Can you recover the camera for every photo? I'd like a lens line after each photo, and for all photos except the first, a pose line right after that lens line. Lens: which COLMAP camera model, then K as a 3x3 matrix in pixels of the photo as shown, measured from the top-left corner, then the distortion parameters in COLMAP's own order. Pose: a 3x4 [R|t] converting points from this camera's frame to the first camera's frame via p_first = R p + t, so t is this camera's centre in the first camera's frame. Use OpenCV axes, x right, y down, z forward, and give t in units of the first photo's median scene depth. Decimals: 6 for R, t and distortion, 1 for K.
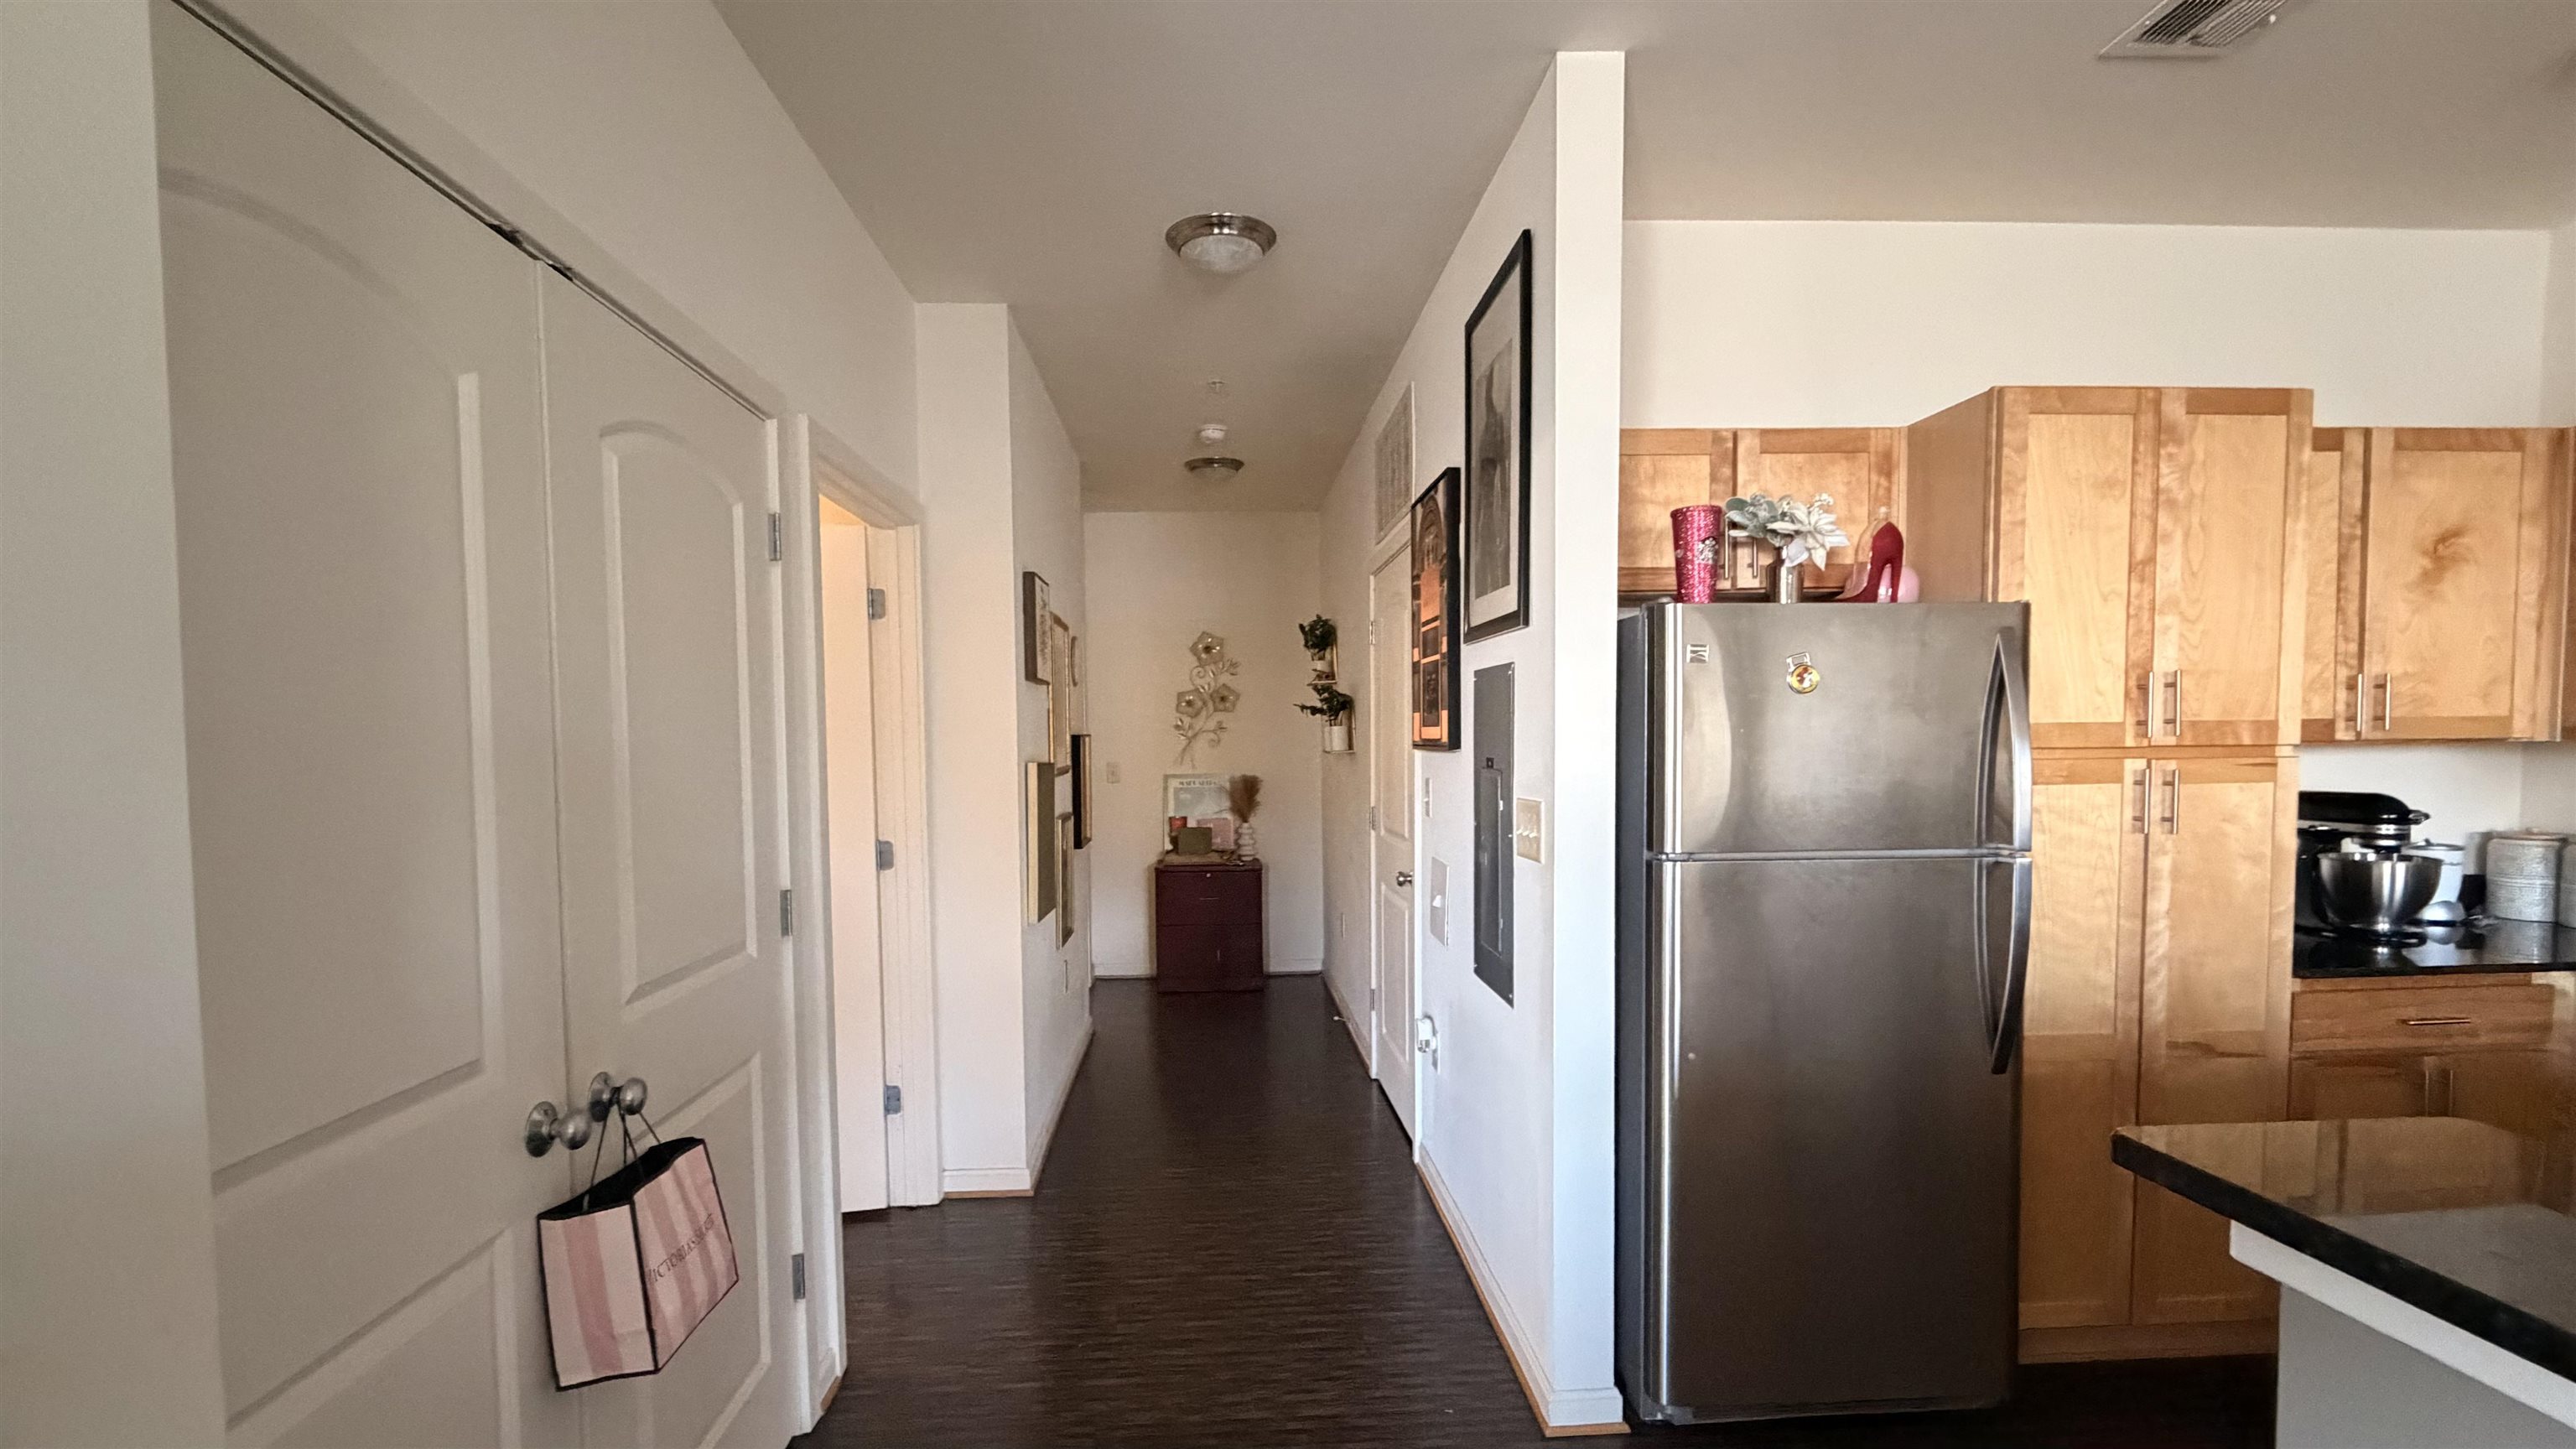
lens RADIAL K [[1009.8, 0, 1288.0], [0, 1009.8, 724.5], [0, 0, 1]] dist [-0.001454, -0.000113]
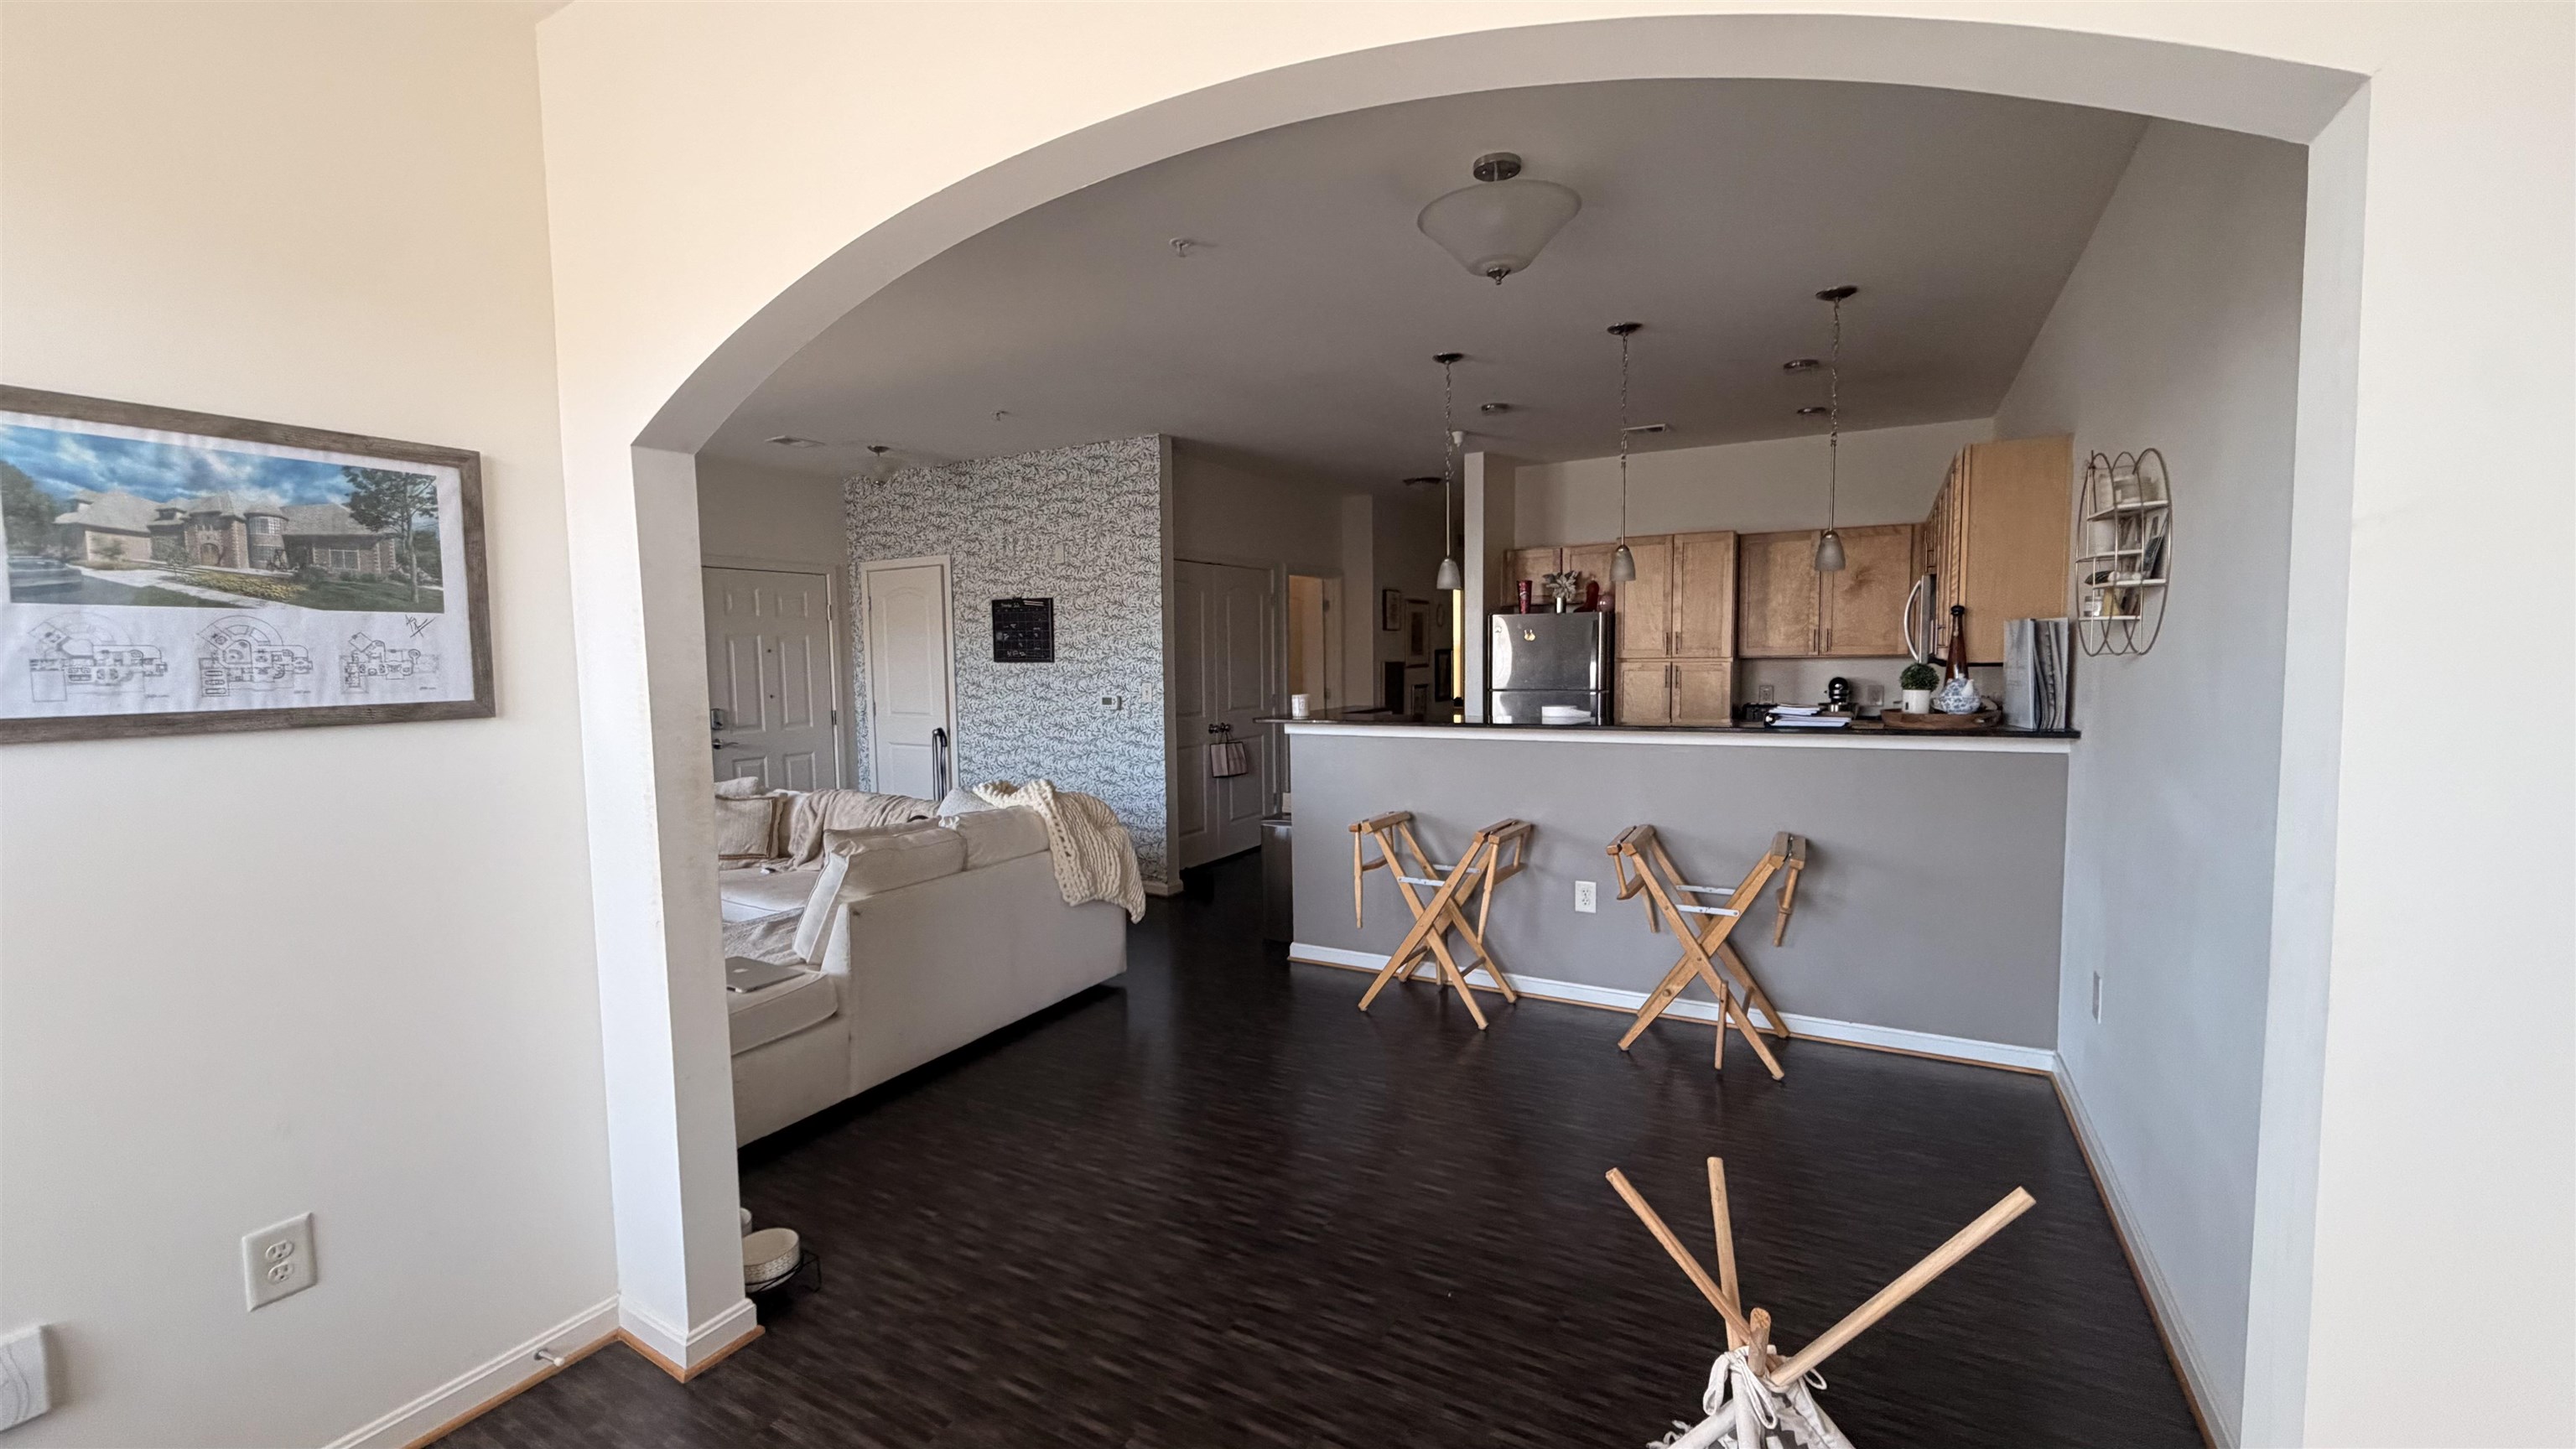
lens RADIAL K [[1009.8, 0, 1288.0], [0, 1009.8, 724.5], [0, 0, 1]] dist [-0.001454, -0.000113]
pose [[0.835961, 0.039717, -0.547350, 1.341897], [0.006439, 0.996599, 0.082149, -0.029449], [0.548752, -0.072197, 0.832862, -1.799778]]
